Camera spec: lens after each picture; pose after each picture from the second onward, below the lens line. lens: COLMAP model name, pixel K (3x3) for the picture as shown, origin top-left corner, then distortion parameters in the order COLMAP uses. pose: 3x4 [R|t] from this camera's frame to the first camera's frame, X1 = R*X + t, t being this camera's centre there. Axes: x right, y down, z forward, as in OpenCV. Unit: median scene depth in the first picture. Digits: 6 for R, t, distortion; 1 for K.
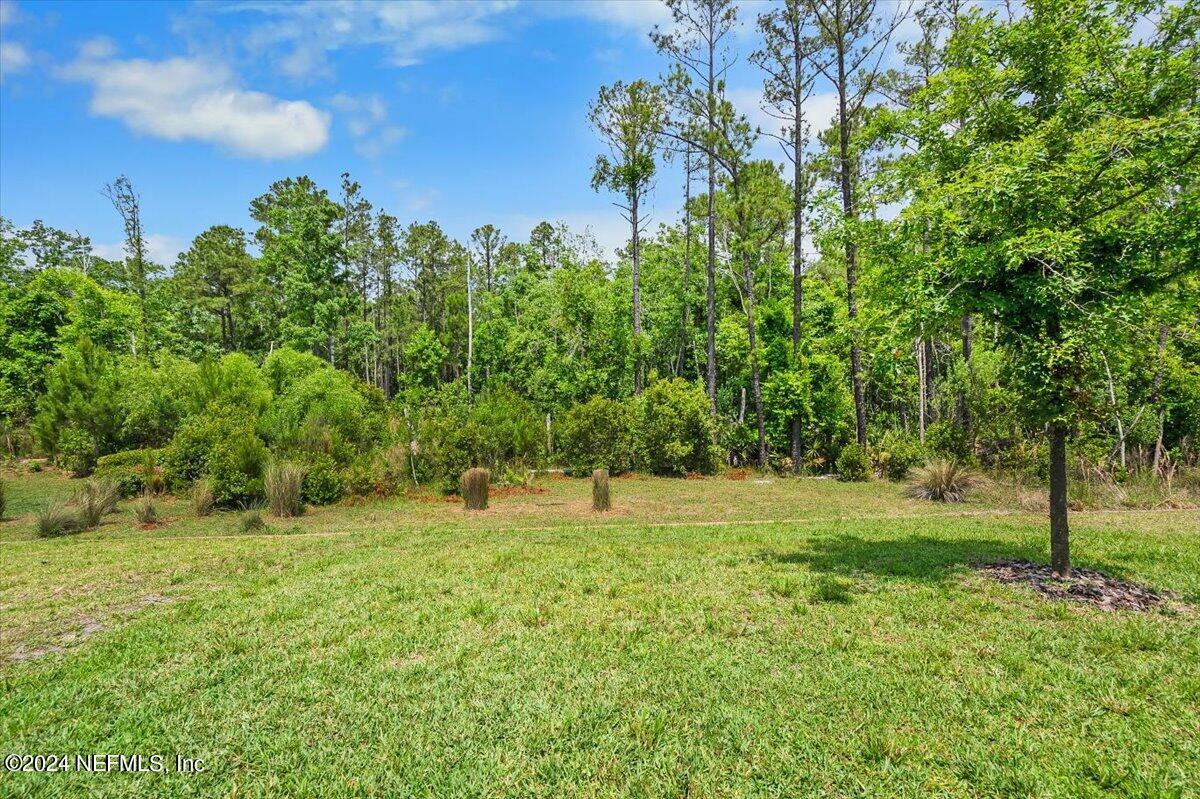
lens RADIAL K [[547.2, 0, 600.0], [0, 547.2, 399.5], [0, 0, 1]] dist [-0.002015, 0.000464]
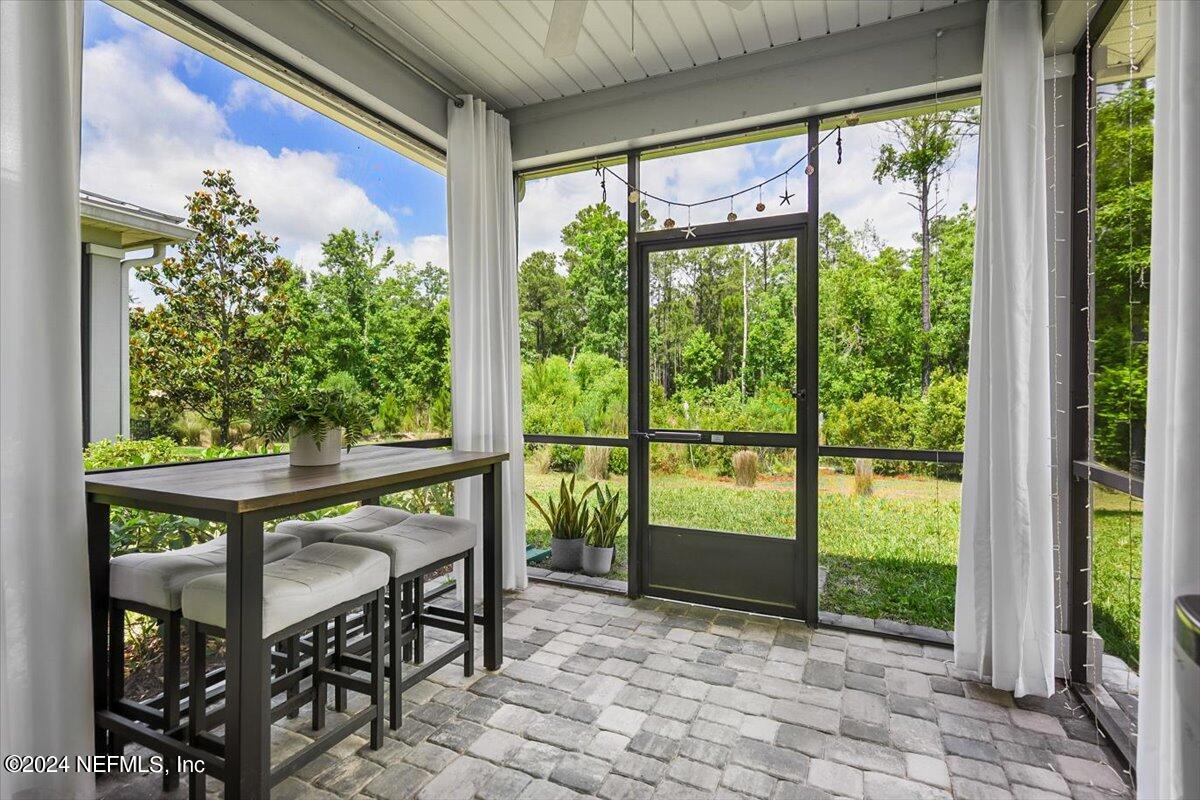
lens RADIAL K [[598.2, 0, 591.0], [0, 598.2, 395.7], [0, 0, 1]] dist [0.001671, 0.001139]
pose [[0.884748, 0.016519, -0.465778, 0.032631], [-0.025721, 0.999579, -0.013405, 0.015966], [0.465360, 0.023840, 0.884800, -0.125738]]
